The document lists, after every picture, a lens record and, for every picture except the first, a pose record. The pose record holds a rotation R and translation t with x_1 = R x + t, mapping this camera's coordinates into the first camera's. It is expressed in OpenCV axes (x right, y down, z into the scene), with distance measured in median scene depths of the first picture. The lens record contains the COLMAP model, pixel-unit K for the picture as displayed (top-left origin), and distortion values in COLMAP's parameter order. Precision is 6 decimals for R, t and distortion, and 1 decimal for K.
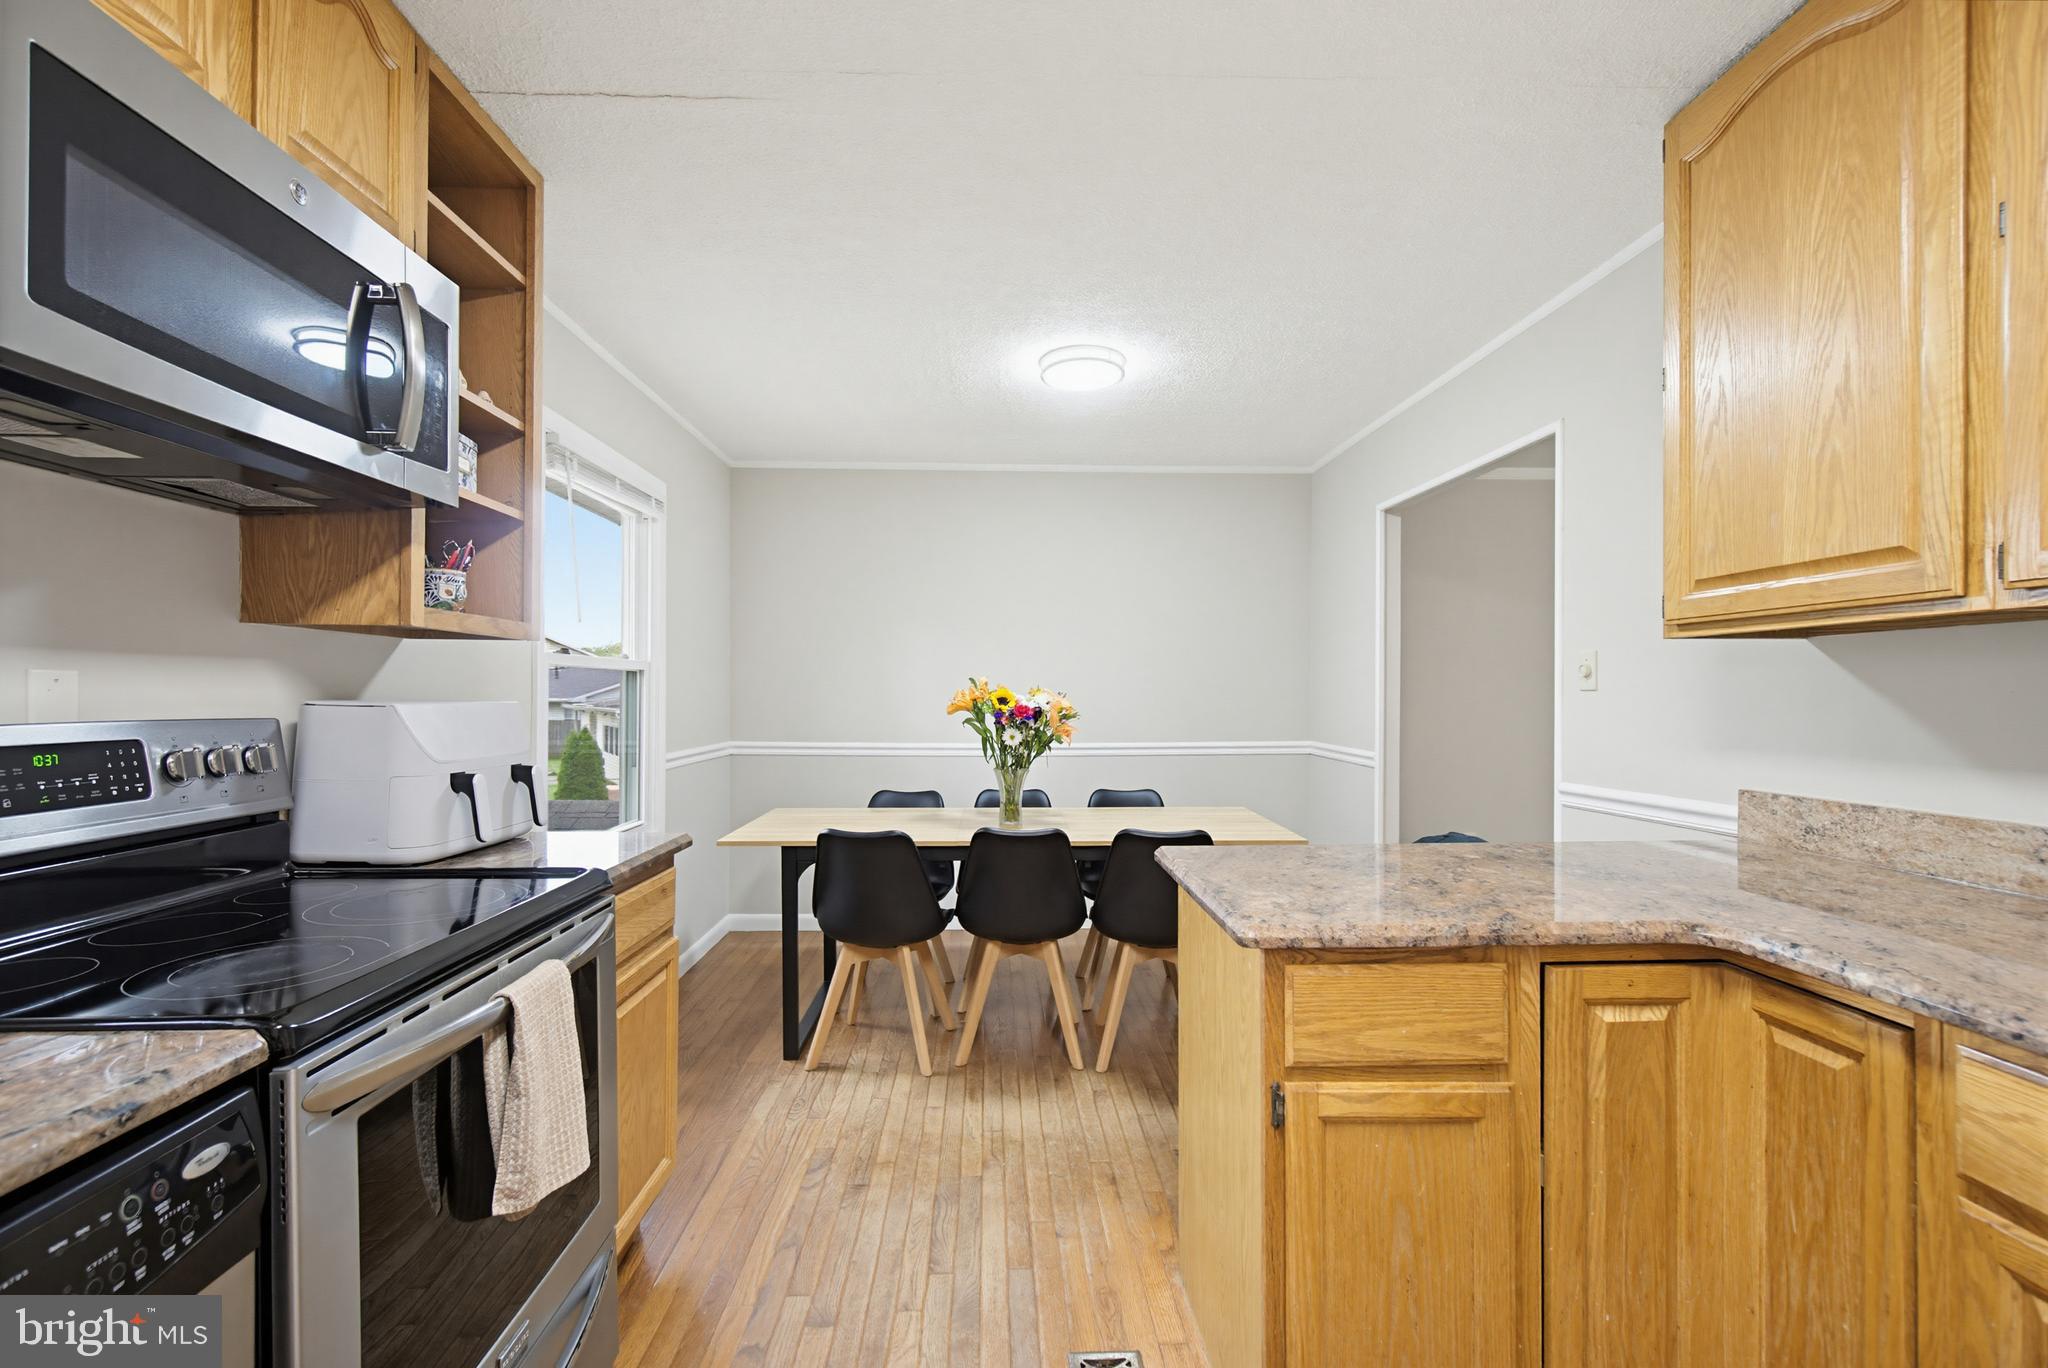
lens RADIAL K [[883.3, 0, 1030.2], [0, 883.3, 698.9], [0, 0, 1]] dist [-0.002269, 0.001258]
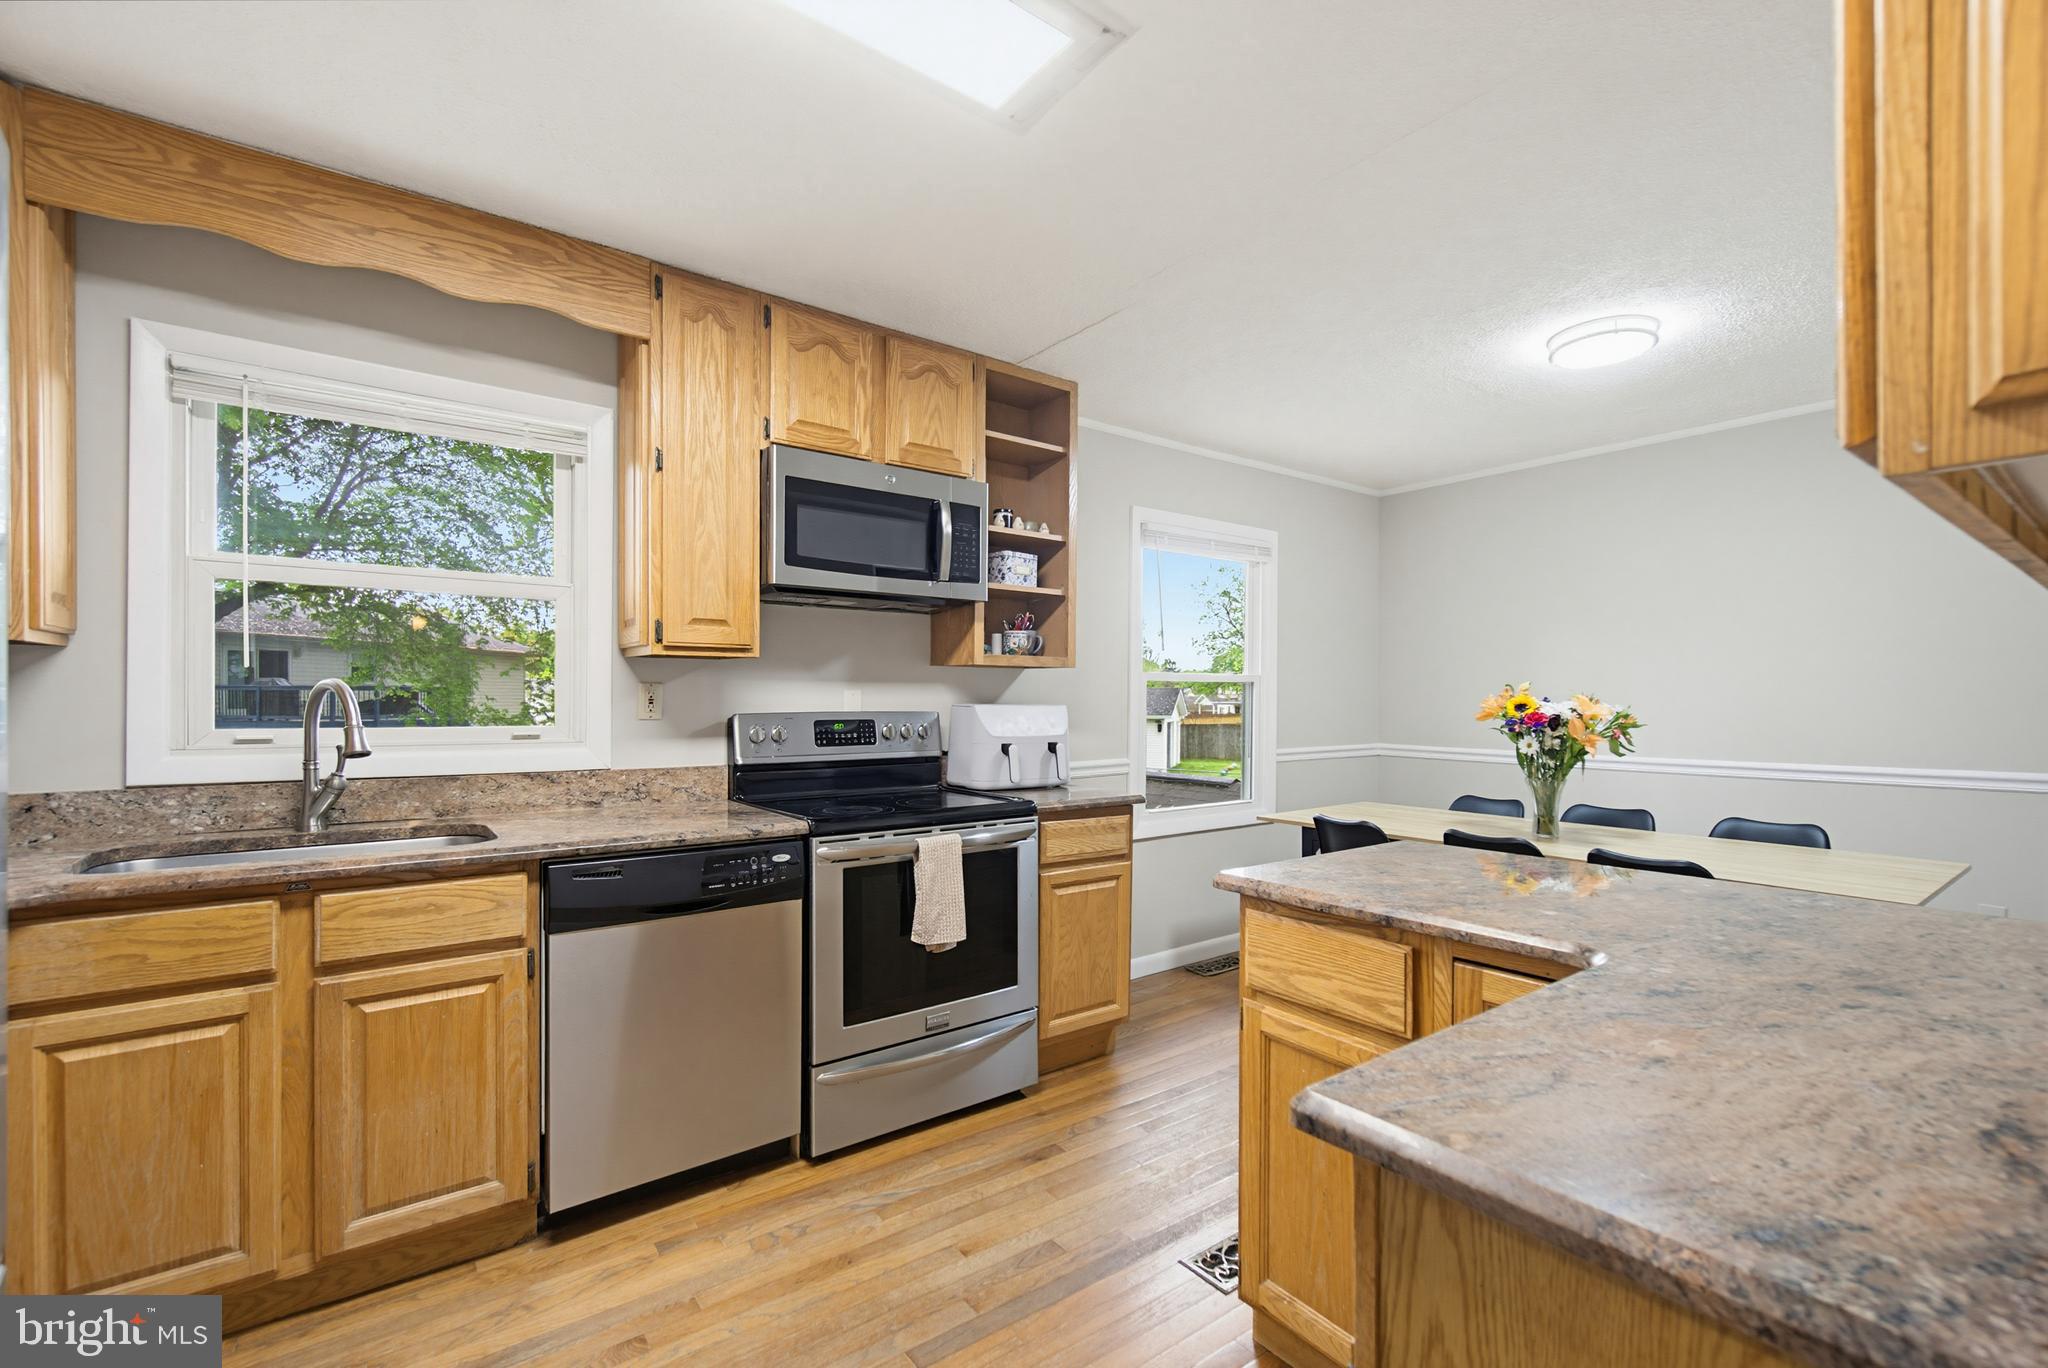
lens RADIAL K [[883.3, 0, 1026.1], [0, 883.3, 700.8], [0, 0, 1]] dist [-0.002269, 0.001258]
pose [[0.571455, -0.001187, -0.820633, 0.965386], [-0.005019, 0.999975, -0.004941, 0.004501], [0.820618, 0.006942, 0.571434, -0.007668]]
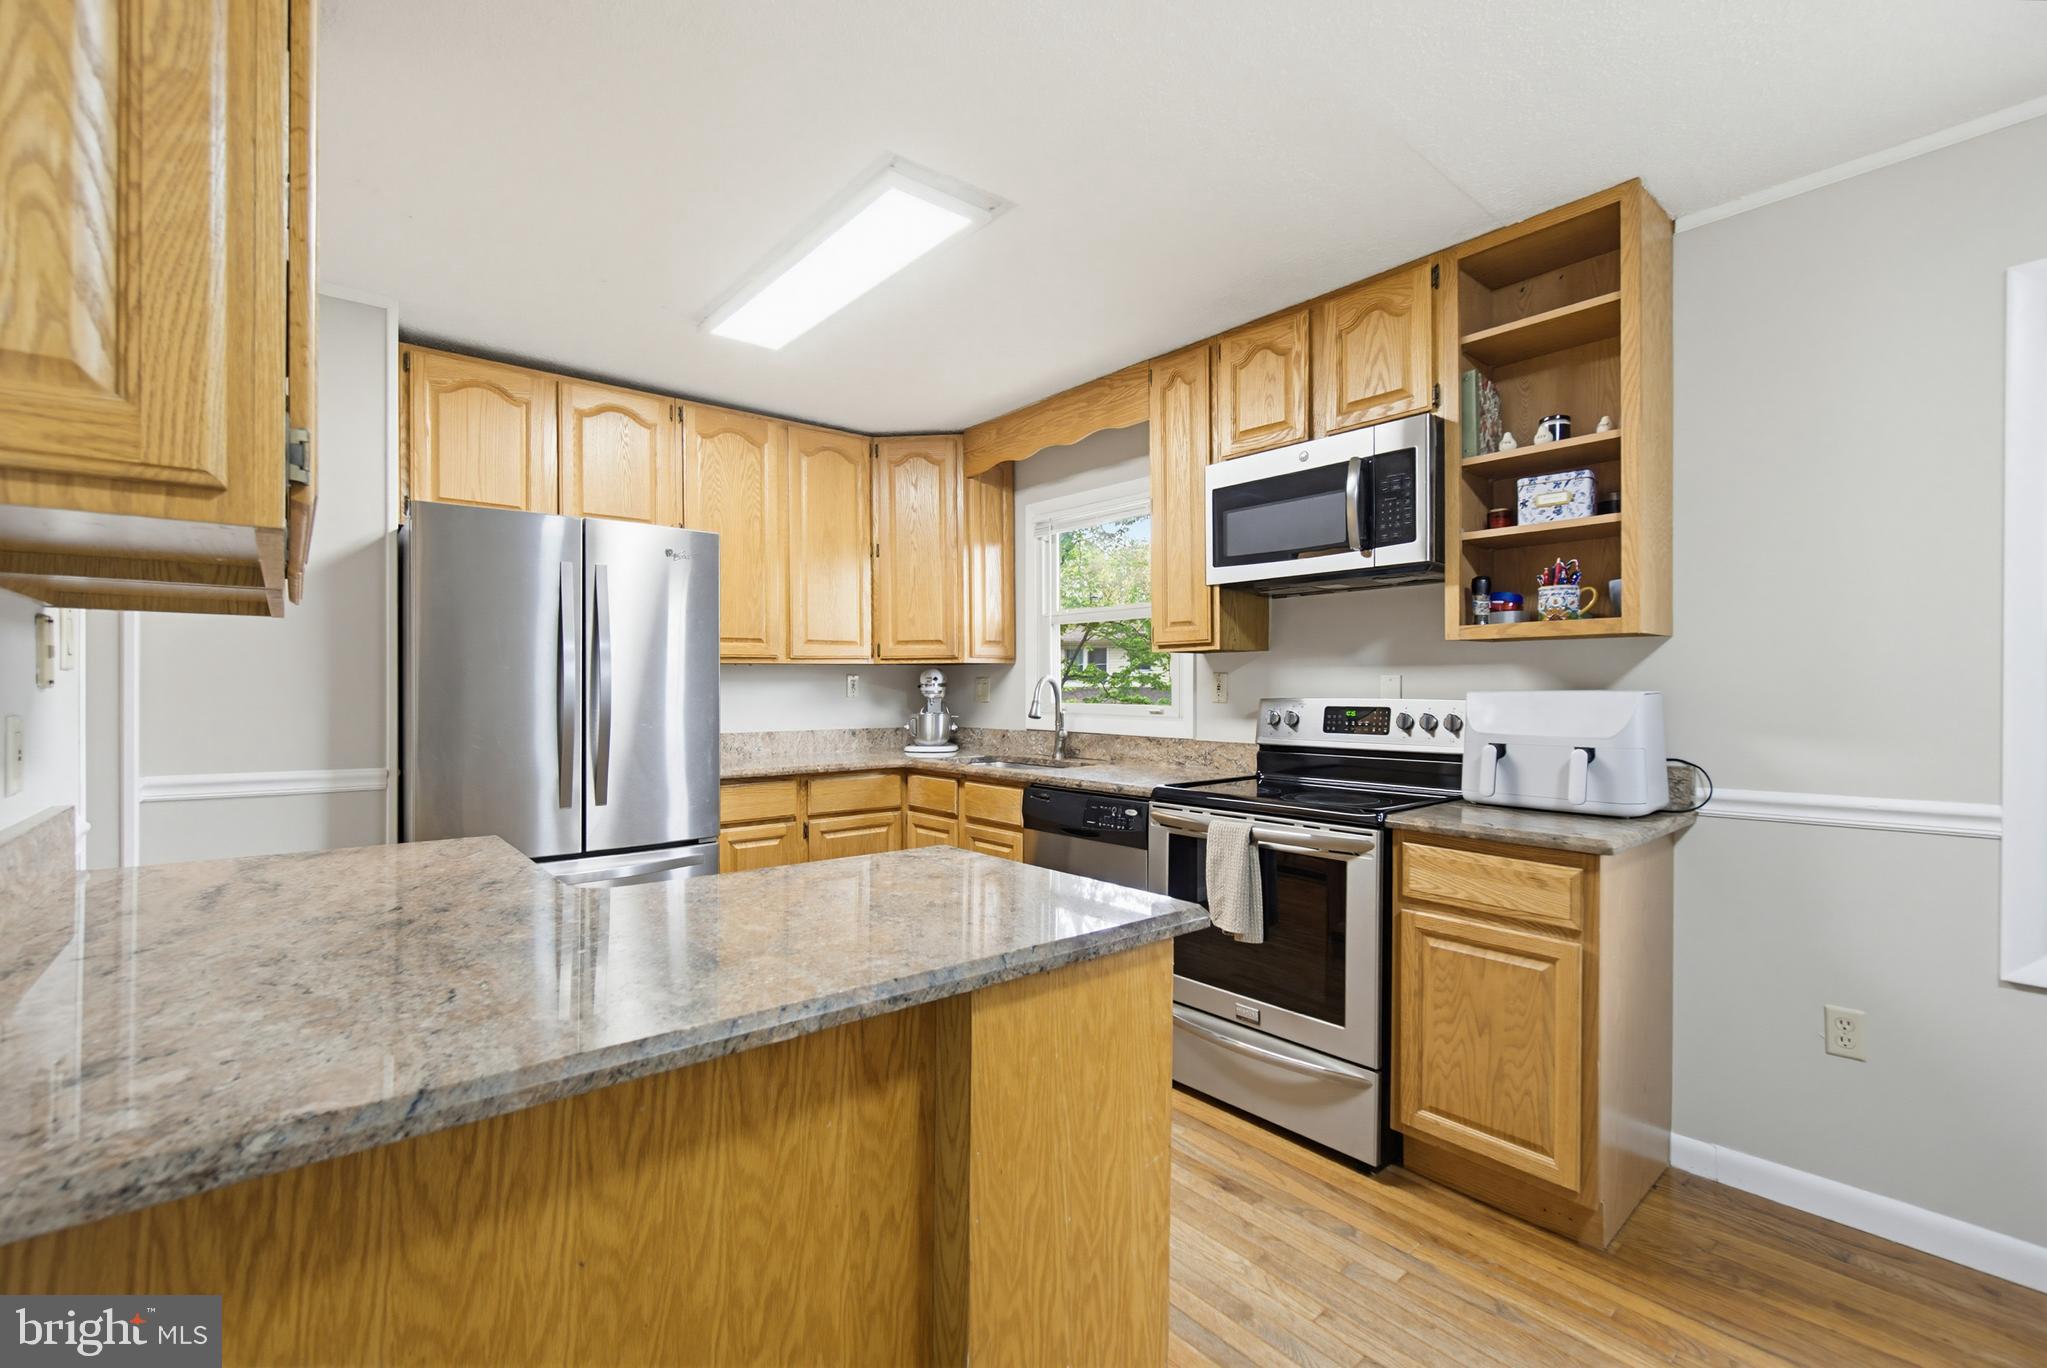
lens RADIAL K [[882.8, 0, 1026.1], [0, 882.8, 689.0], [0, 0, 1]] dist [-0.002269, 0.001258]
pose [[-0.785182, -0.002854, -0.619259, 0.834002], [-0.005589, 0.999981, 0.002477, 0.001252], [0.619240, 0.005406, -0.785183, 1.787940]]
